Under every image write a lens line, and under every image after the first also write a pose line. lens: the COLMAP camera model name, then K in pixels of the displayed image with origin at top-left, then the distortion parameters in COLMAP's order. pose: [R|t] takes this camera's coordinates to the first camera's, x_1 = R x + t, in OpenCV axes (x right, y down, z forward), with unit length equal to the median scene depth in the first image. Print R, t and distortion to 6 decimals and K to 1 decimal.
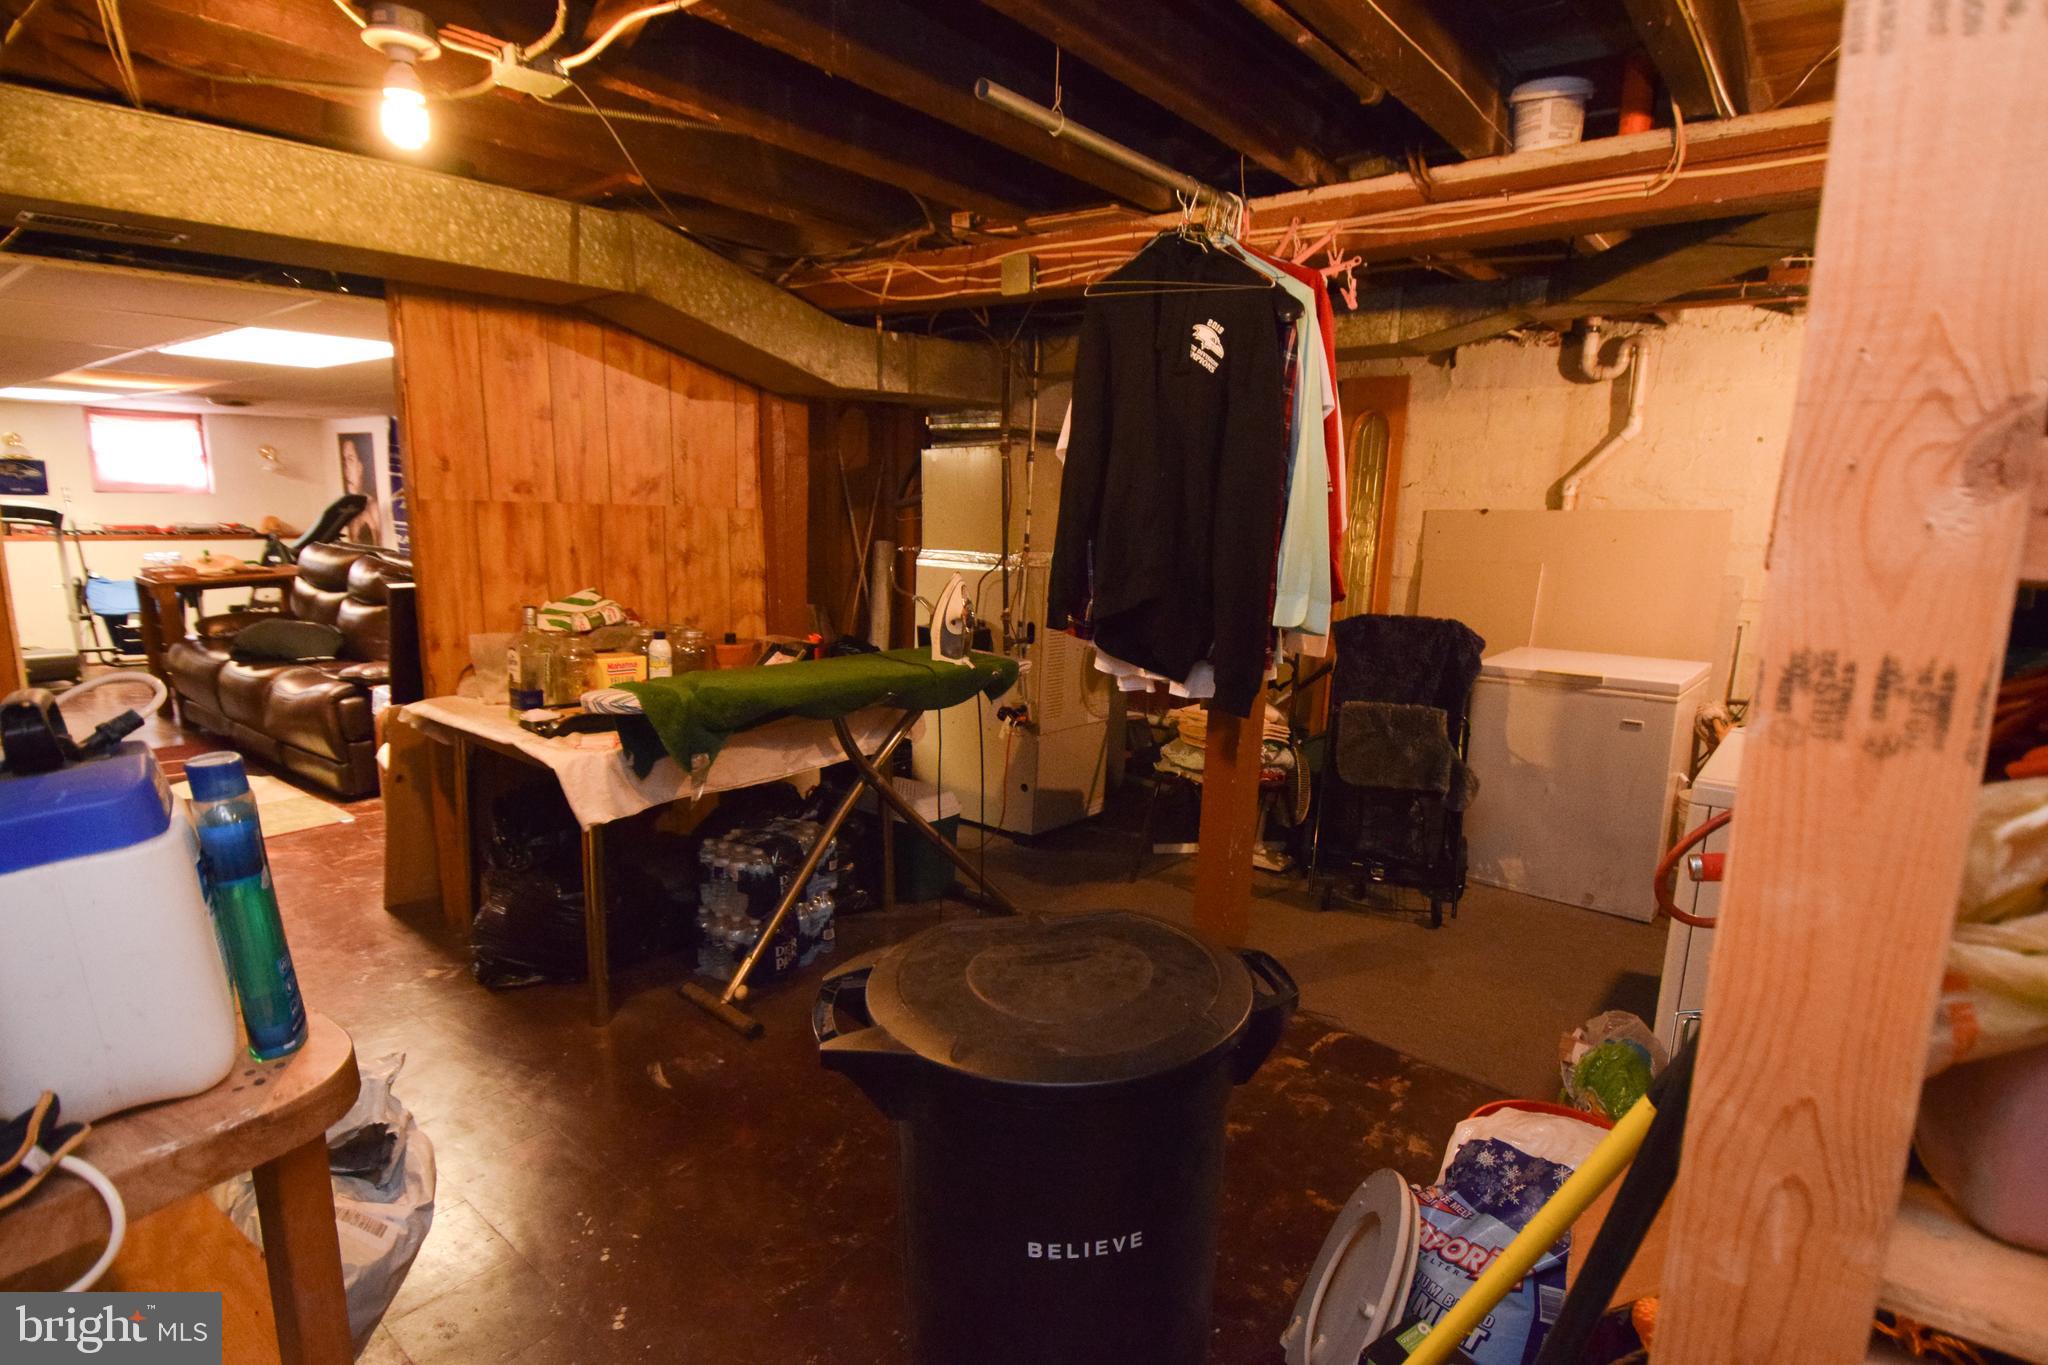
lens RADIAL K [[1061.7, 0, 1028.3], [0, 1061.7, 701.4], [0, 0, 1]] dist [-0.011831, -0.005716]
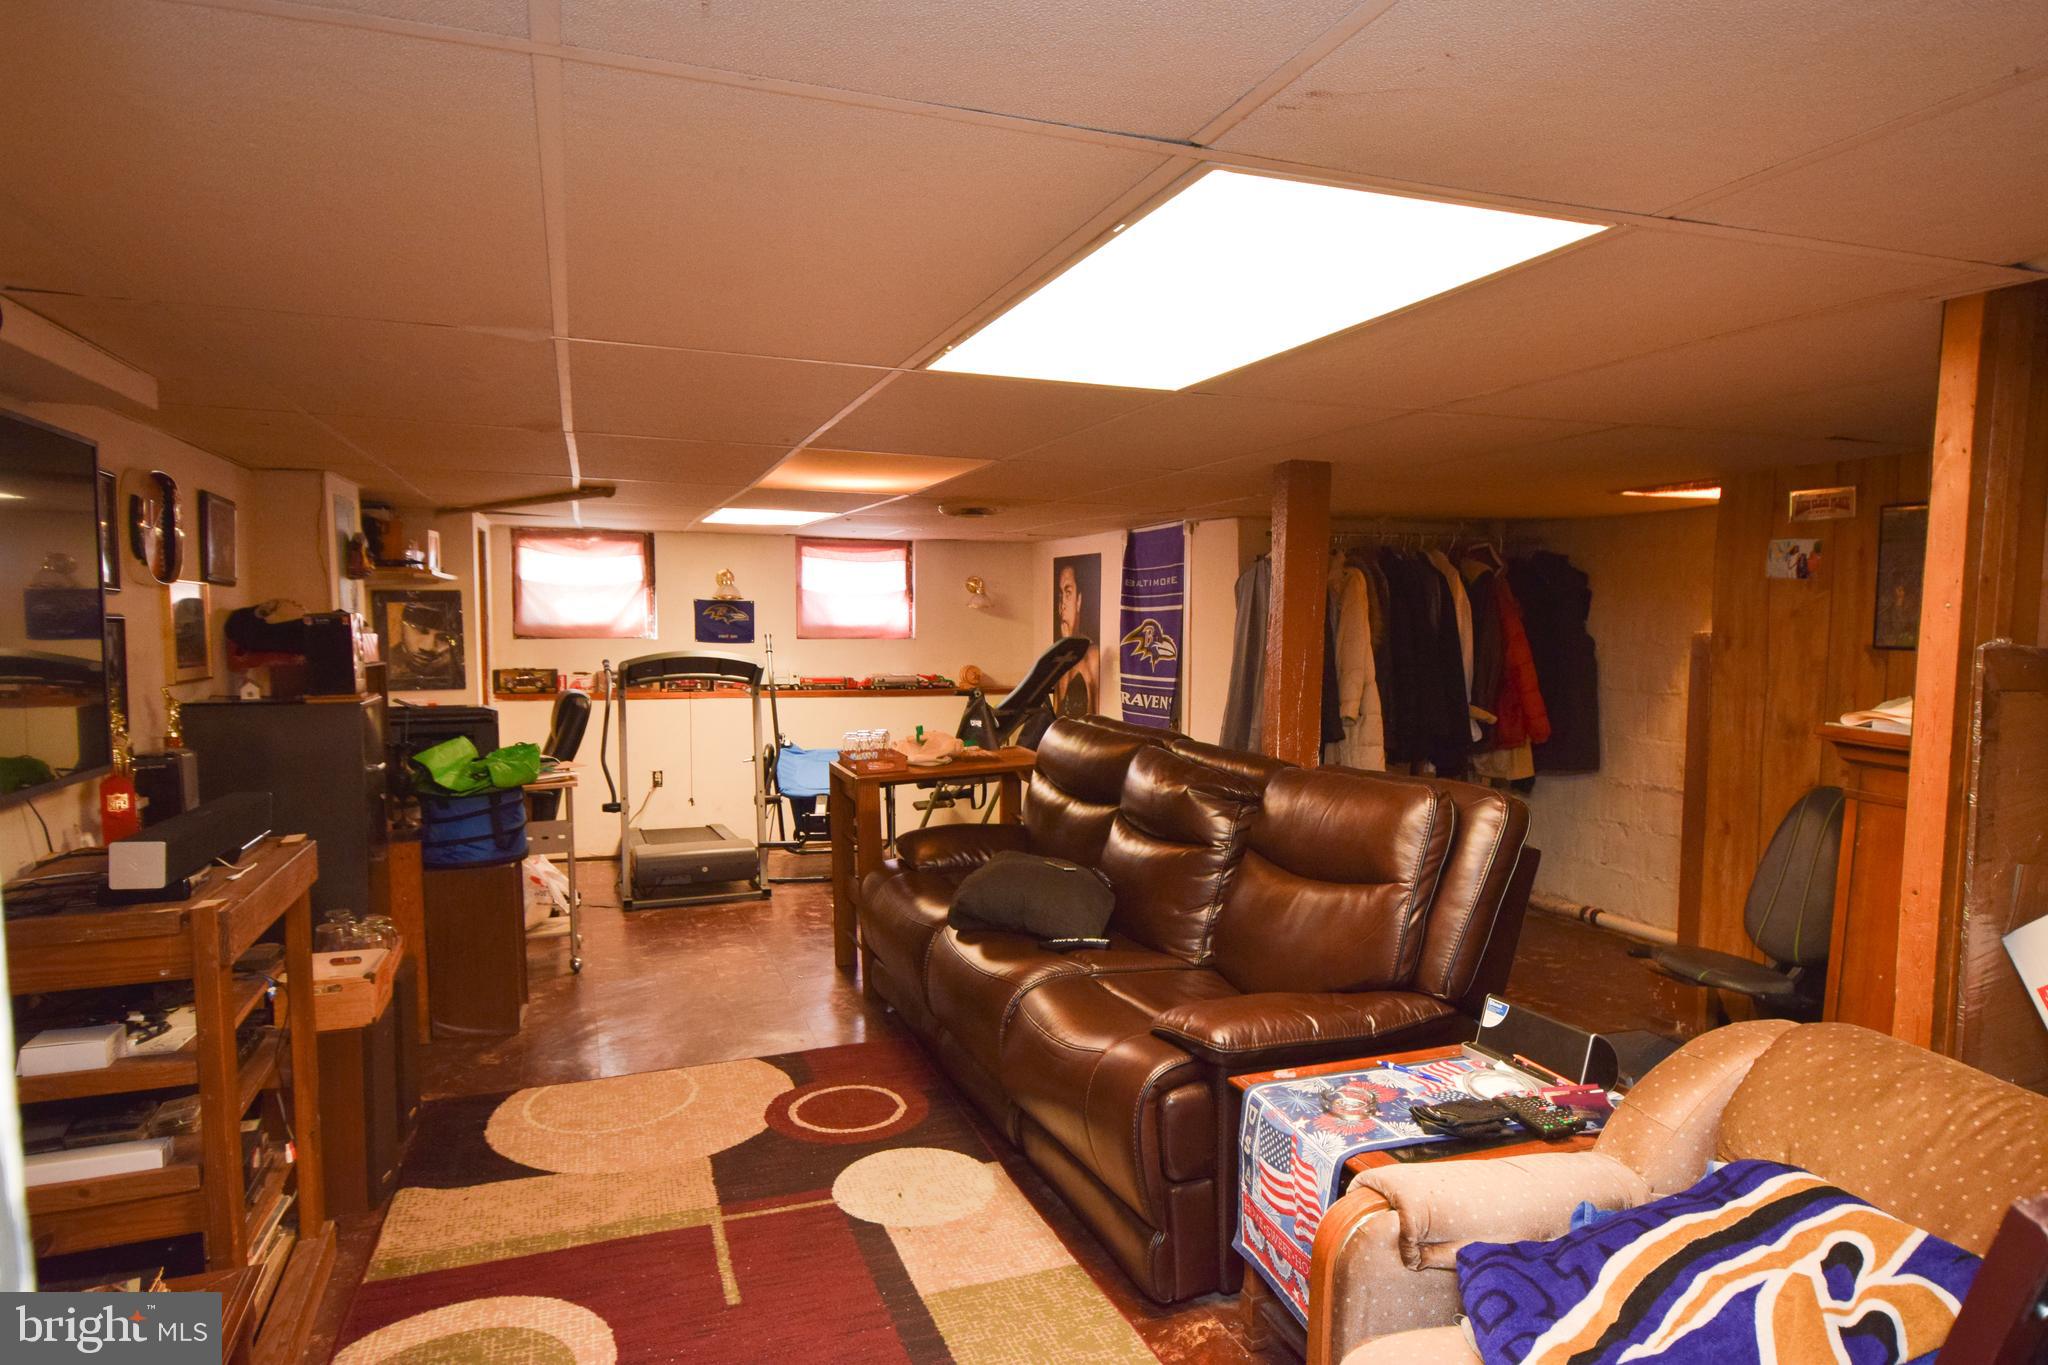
lens RADIAL K [[1210.8, 0, 1026.3], [0, 1210.8, 685.1], [0, 0, 1]] dist [0.015187, -0.004155]
pose [[0.859861, 0.005877, -0.510494, -0.272927], [-0.077937, 0.989724, -0.119881, -0.068469], [0.504544, 0.142867, 0.851484, 0.309957]]
